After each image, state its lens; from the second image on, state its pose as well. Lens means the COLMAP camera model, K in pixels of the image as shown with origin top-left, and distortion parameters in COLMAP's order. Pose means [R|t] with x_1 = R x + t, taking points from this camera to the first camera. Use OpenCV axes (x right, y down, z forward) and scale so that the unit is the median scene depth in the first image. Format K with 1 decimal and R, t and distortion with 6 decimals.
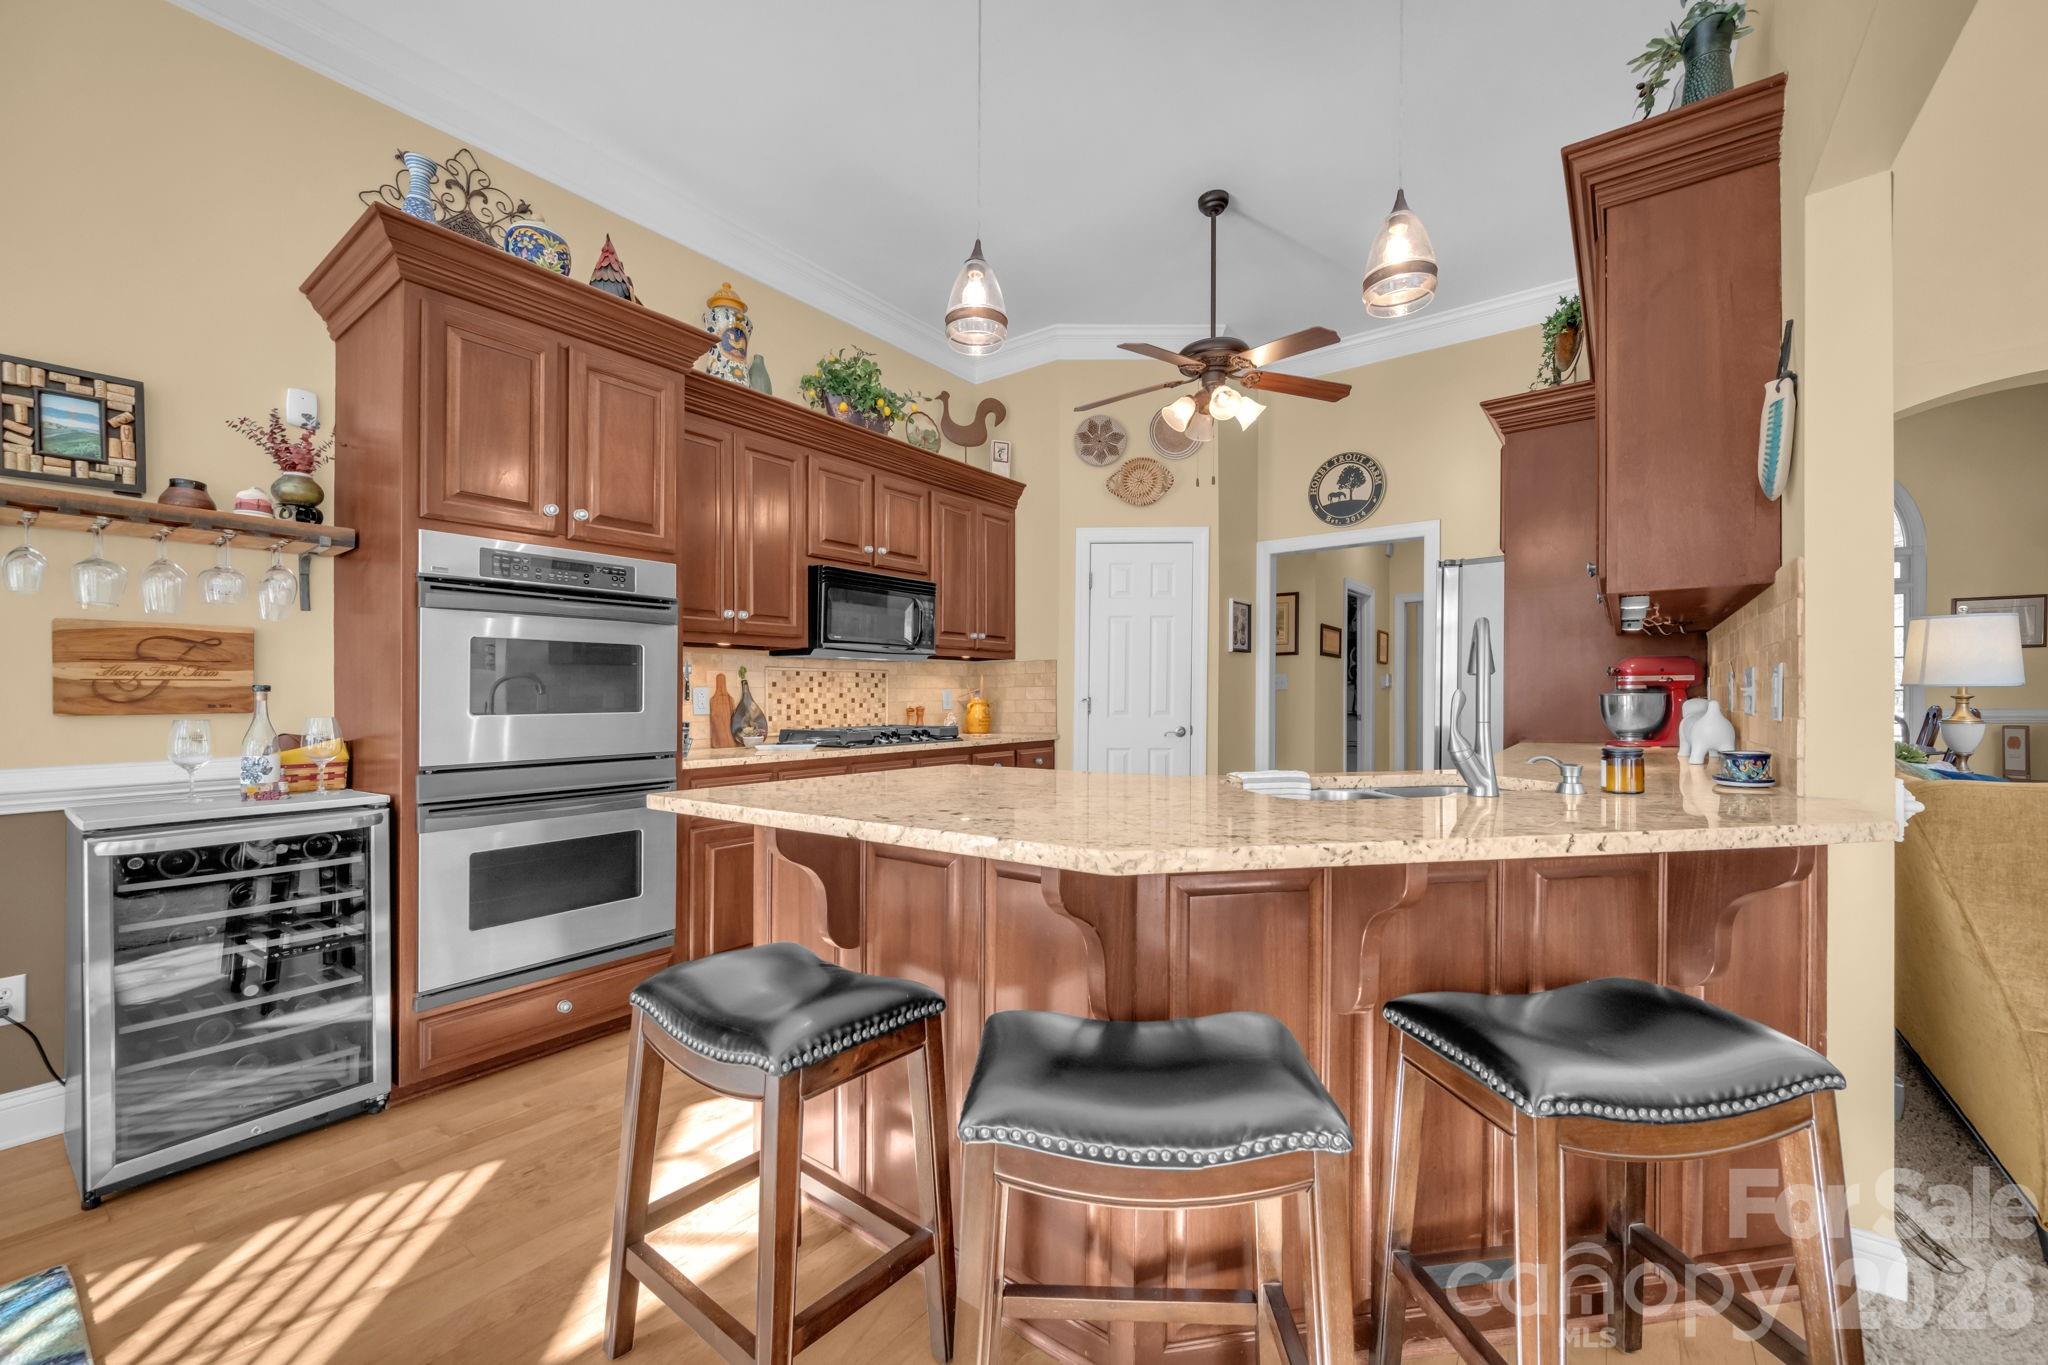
lens RADIAL K [[799.6, 0, 1024.2], [0, 799.6, 692.4], [0, 0, 1]] dist [-0.000733, -0.000182]
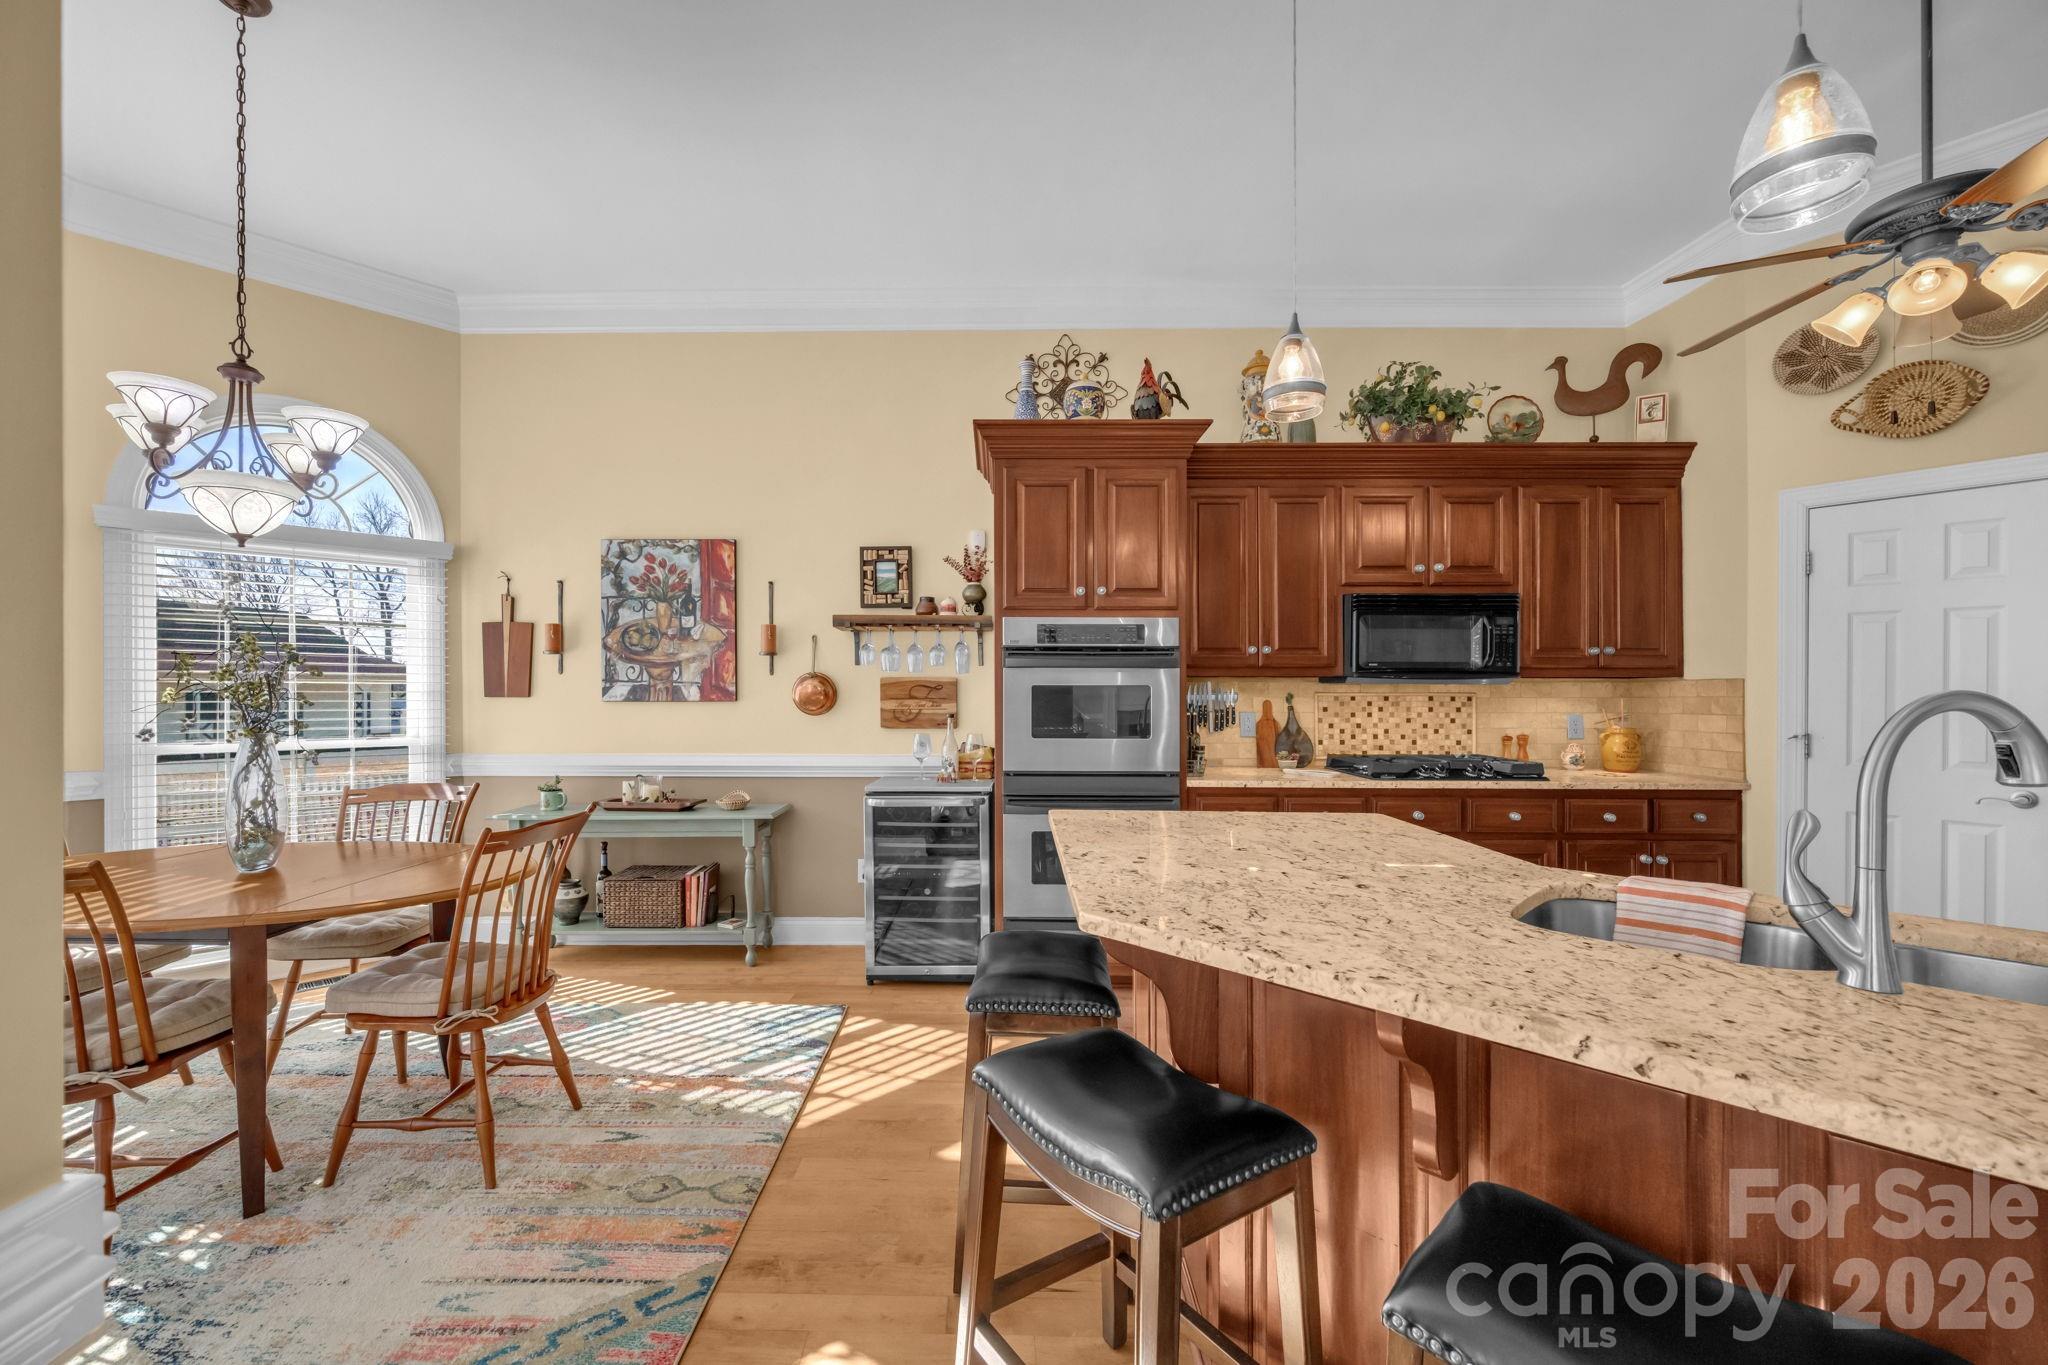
lens RADIAL K [[799.6, 0, 983.6], [0, 799.6, 690.4], [0, 0, 1]] dist [-0.000733, -0.000182]
pose [[0.590812, 0.006766, -0.806781, 0.273435], [-0.002771, 0.999976, 0.006356, -0.041978], [0.806805, -0.001519, 0.590816, 0.032529]]
